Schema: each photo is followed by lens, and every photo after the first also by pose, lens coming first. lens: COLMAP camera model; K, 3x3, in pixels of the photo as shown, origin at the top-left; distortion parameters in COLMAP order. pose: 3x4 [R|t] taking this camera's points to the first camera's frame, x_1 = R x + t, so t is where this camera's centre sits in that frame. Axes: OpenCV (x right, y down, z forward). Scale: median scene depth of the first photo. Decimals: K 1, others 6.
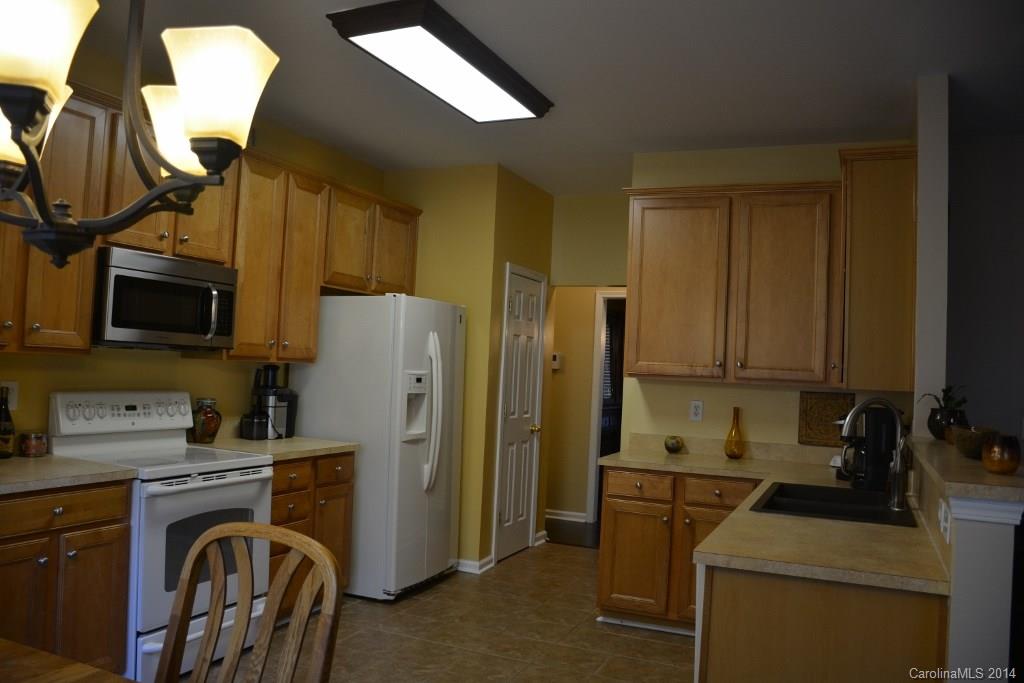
lens RADIAL K [[791.7, 0, 509.2], [0, 791.7, 335.2], [0, 0, 1]] dist [-0.116675, 0.017001]
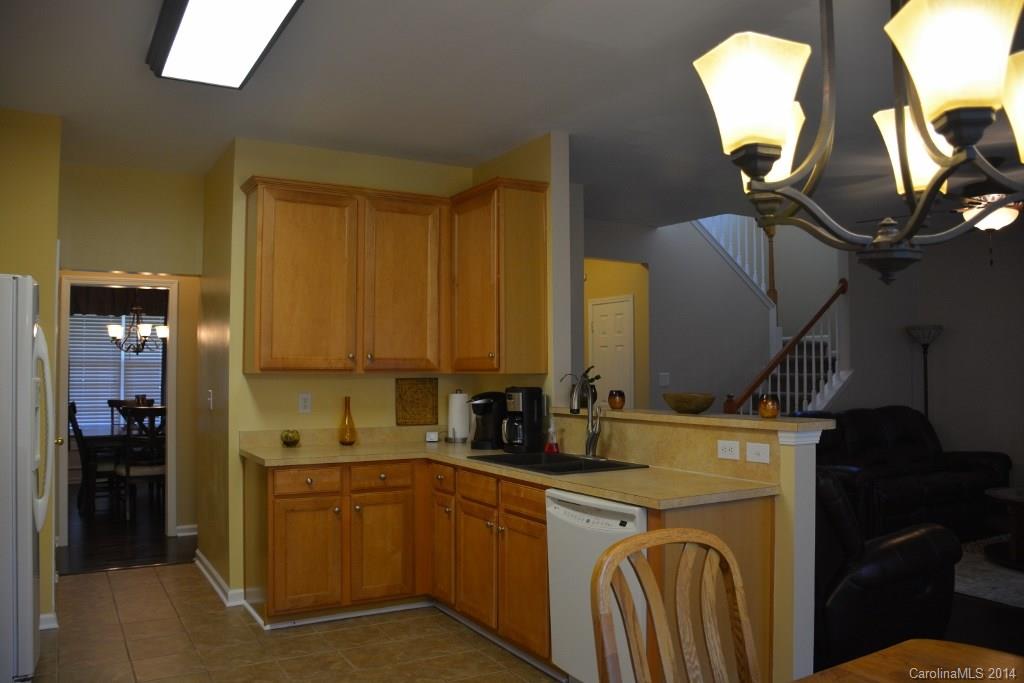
lens RADIAL K [[791.7, 0, 506.2], [0, 791.7, 339.0], [0, 0, 1]] dist [-0.116675, 0.017001]
pose [[0.578298, -0.014996, 0.815688, -0.492015], [-0.003490, 0.999776, 0.020855, -0.009882], [-0.815818, -0.014907, 0.578117, 0.227353]]
